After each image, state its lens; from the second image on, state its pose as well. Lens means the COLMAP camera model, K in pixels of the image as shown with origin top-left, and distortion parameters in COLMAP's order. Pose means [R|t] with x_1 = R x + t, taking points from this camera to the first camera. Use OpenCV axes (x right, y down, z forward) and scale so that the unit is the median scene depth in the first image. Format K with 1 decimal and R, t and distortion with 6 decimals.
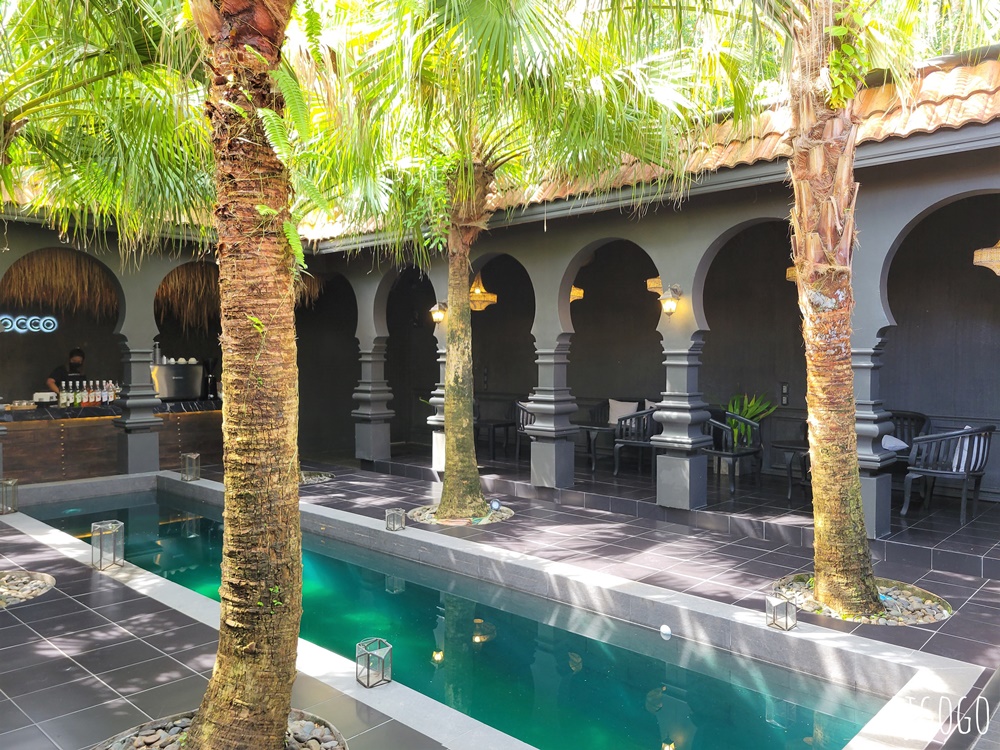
lens RADIAL K [[774.2, 0, 502.3], [0, 774.2, 356.7], [0, 0, 1]] dist [0.045819, 0.000549]
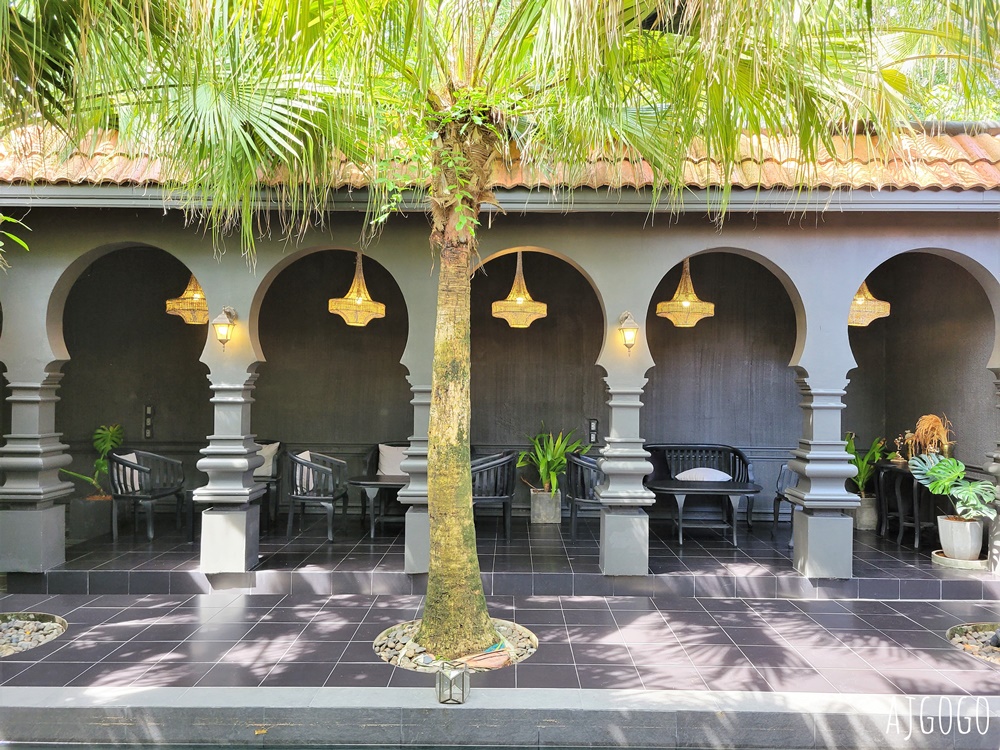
lens RADIAL K [[774.2, 0, 496.6], [0, 774.2, 345.6], [0, 0, 1]] dist [0.045819, 0.000549]
pose [[0.714729, 0.045748, 0.697903, -0.483650], [-0.004859, 0.998159, -0.060454, -0.002848], [-0.699384, 0.039817, 0.713636, 0.514151]]
